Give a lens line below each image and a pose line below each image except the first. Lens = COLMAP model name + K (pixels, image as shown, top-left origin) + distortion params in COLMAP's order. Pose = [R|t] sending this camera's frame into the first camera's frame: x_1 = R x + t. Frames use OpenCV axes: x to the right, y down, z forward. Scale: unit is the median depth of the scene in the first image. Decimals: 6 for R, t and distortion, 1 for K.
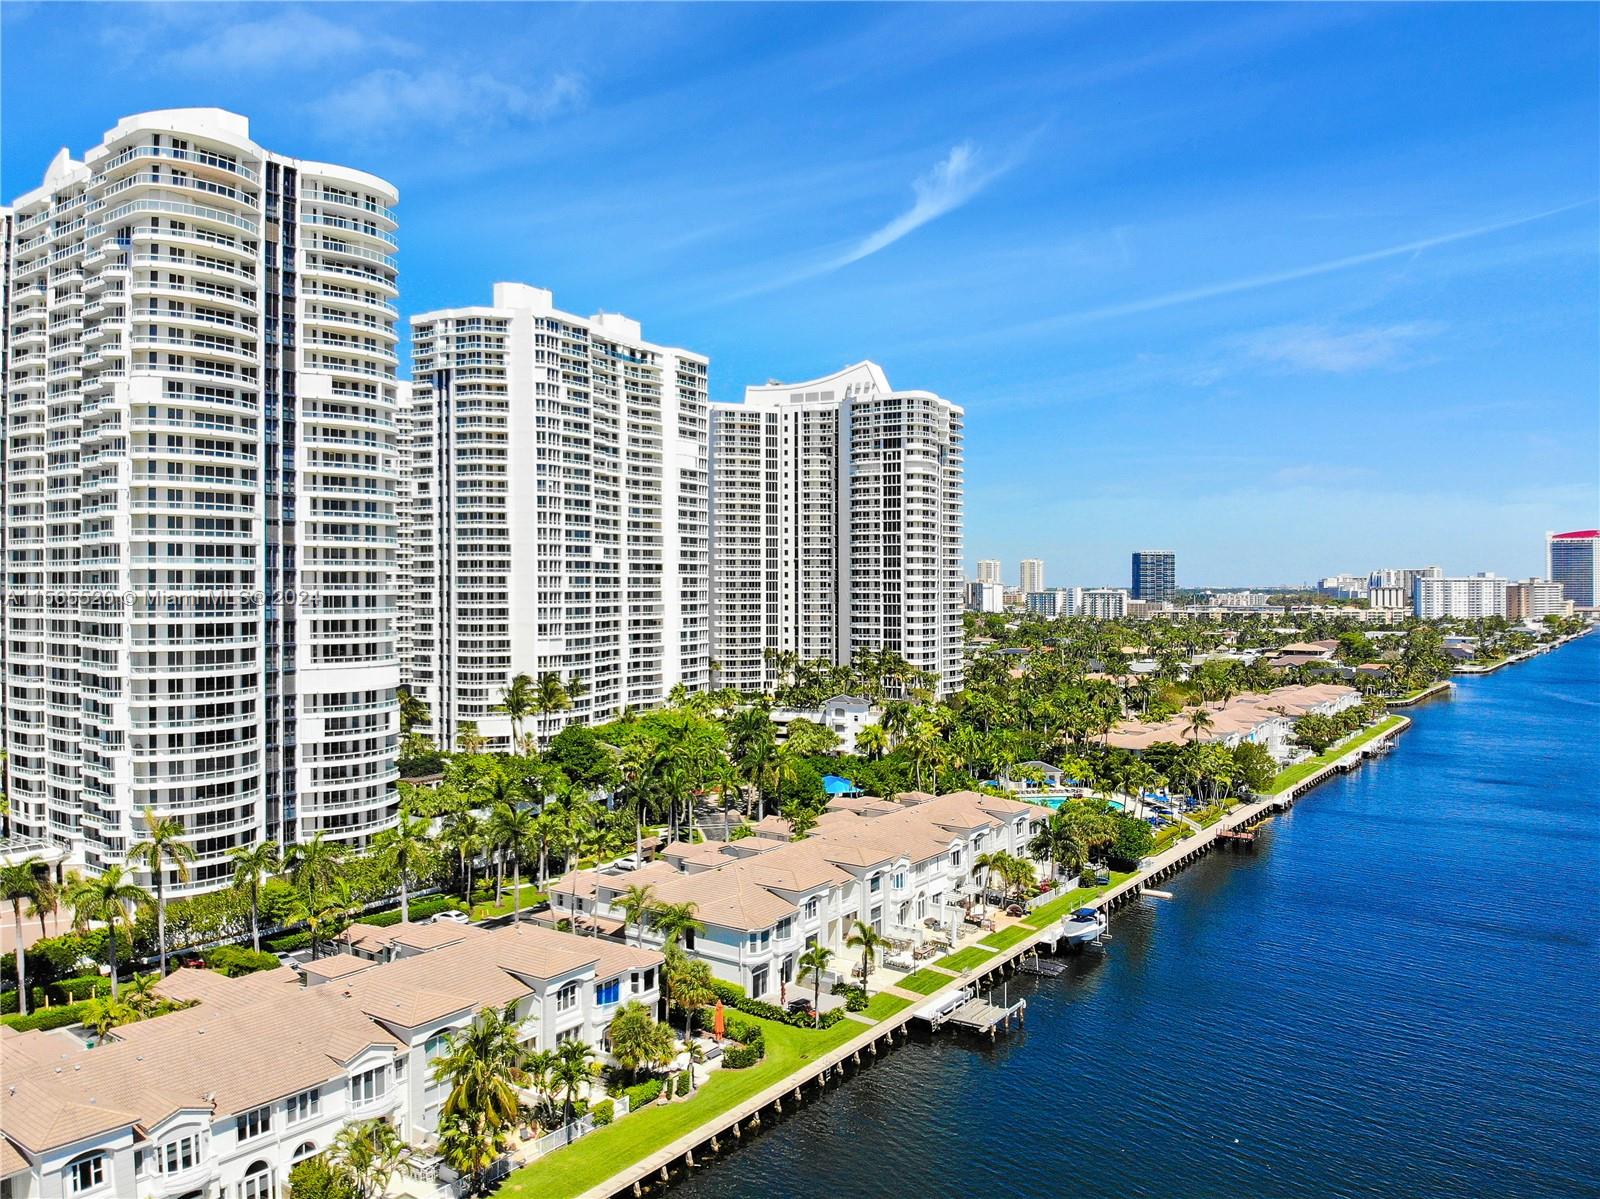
lens RADIAL K [[1186.2, 0, 825.0], [0, 1186.2, 590.6], [0, 0, 1]] dist [0.117859, -0.279590]
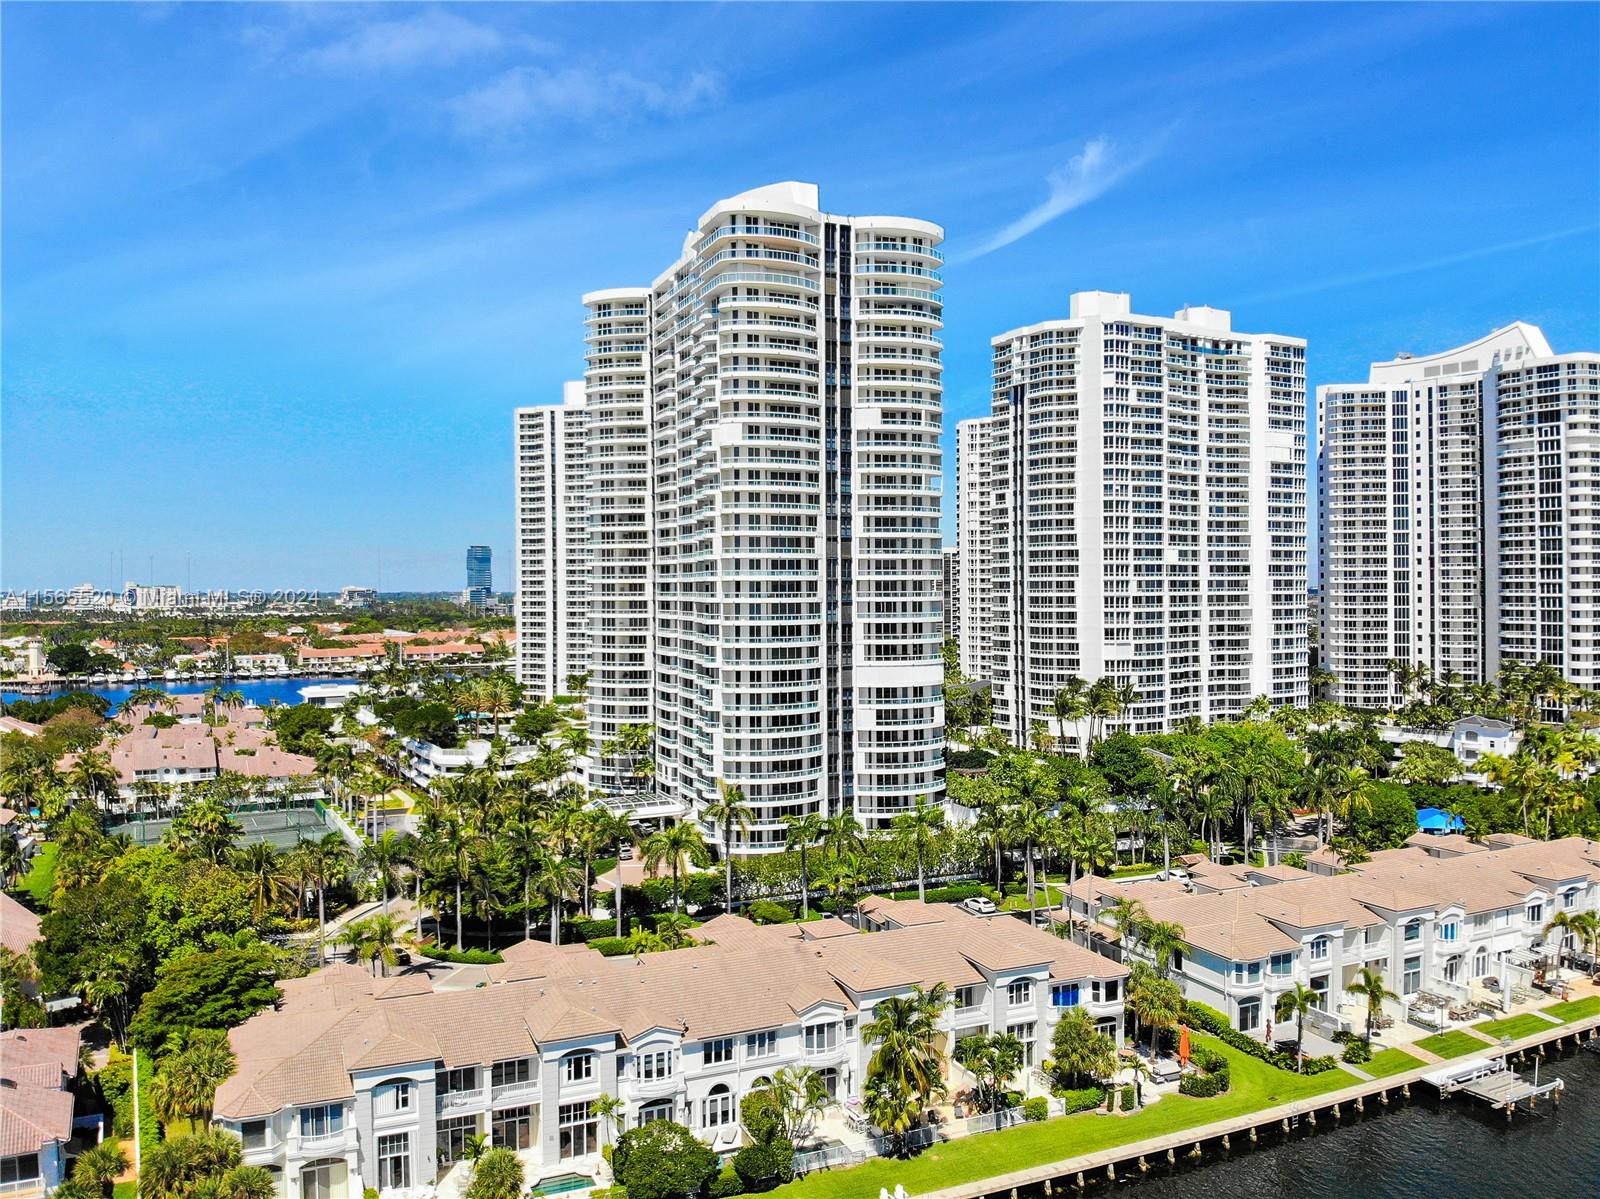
lens RADIAL K [[1181.1, 0, 784.1], [0, 1181.1, 596.4], [0, 0, 1]] dist [0.192223, -0.442357]
pose [[0.839886, -0.001378, -0.542760, 0.114291], [0.004090, 0.999984, 0.003791, -0.005356], [0.542747, -0.005404, 0.839879, 0.009111]]
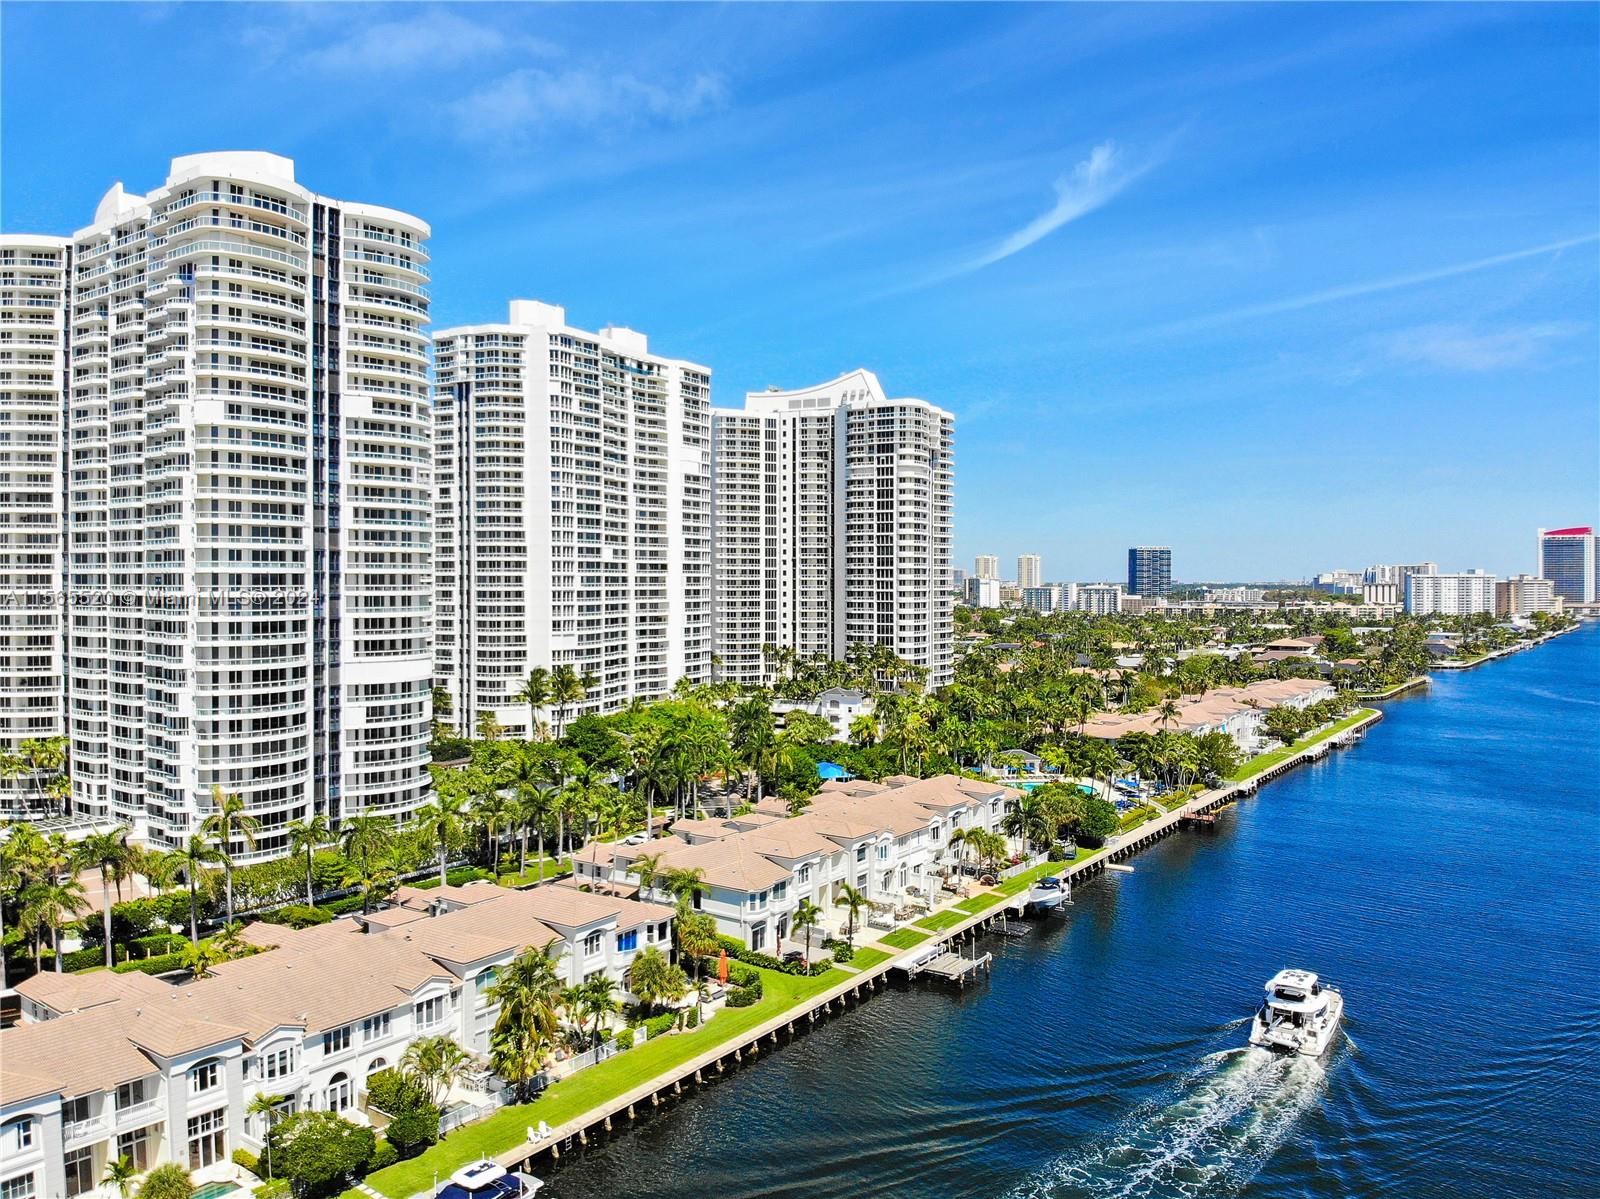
lens RADIAL K [[1186.2, 0, 823.8], [0, 1186.2, 590.4], [0, 0, 1]] dist [0.145989, -0.371931]
pose [[0.999998, 0.001632, -0.000814, 0.006238], [-0.001628, 0.999987, 0.004777, -0.006469], [0.000822, -0.004776, 0.999988, -0.103485]]
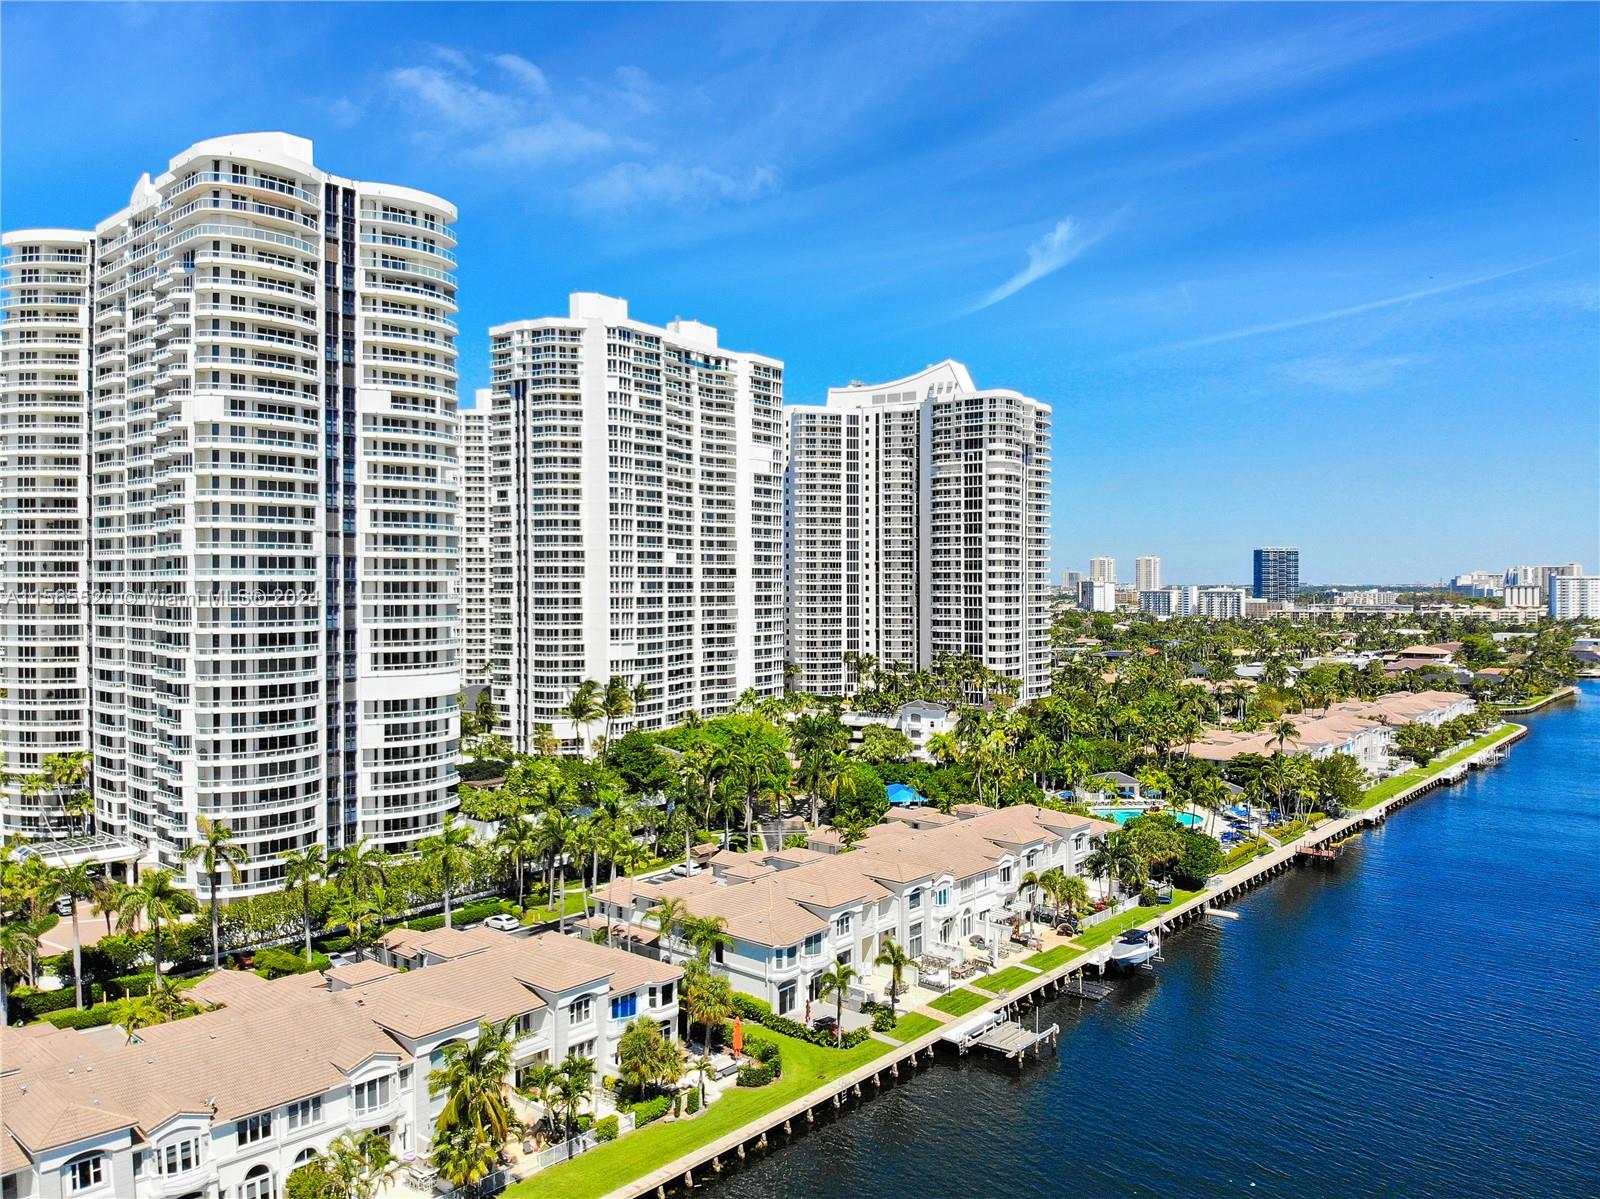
lens RADIAL K [[1186.2, 0, 823.8], [0, 1186.2, 590.4], [0, 0, 1]] dist [0.145989, -0.371931]
pose [[0.995454, -0.000868, -0.095240, 0.053444], [0.001070, 0.999997, 0.002077, -0.009619], [0.095238, -0.002170, 0.995452, 0.010435]]
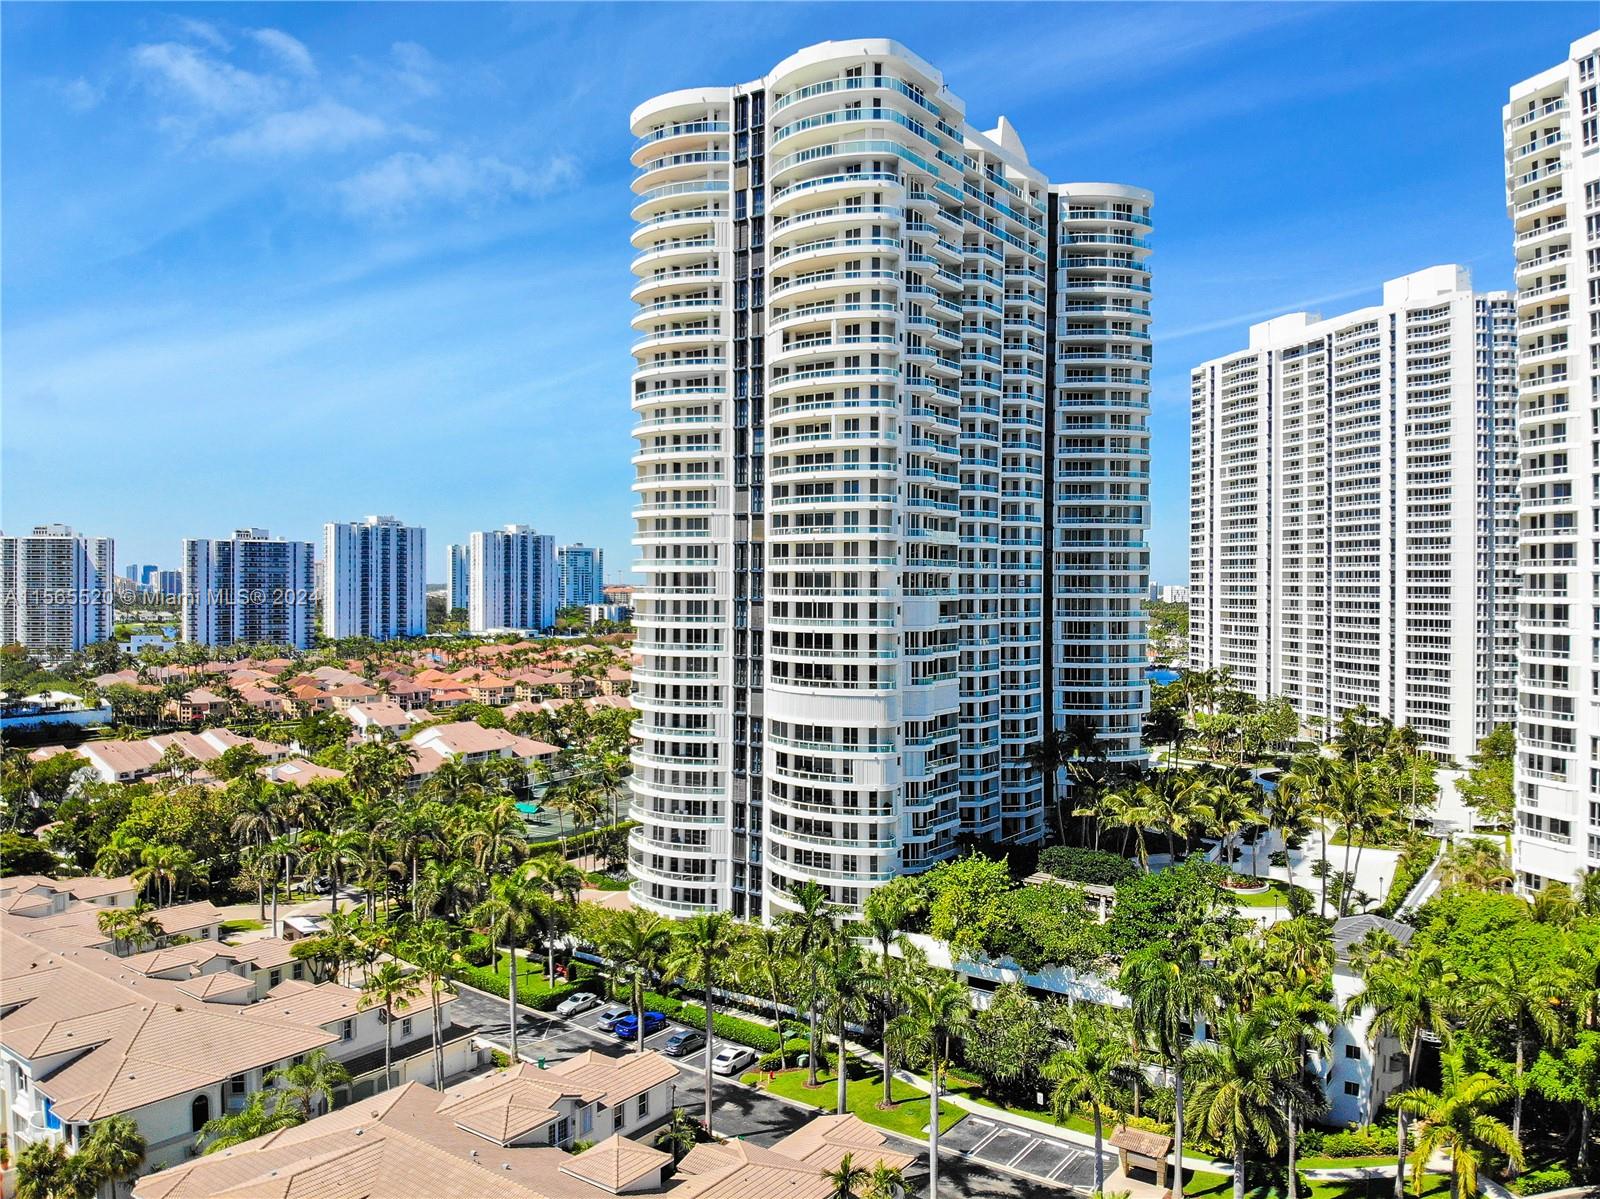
lens RADIAL K [[1205.1, 0, 800.0], [0, 1205.1, 599.5], [0, 0, 1]] dist [0.165029, -0.321568]
pose [[-0.027255, 0.014223, -0.999527, 0.389298], [-0.007195, 0.999870, 0.014424, -0.009213], [0.999603, 0.007585, -0.027149, 0.988149]]
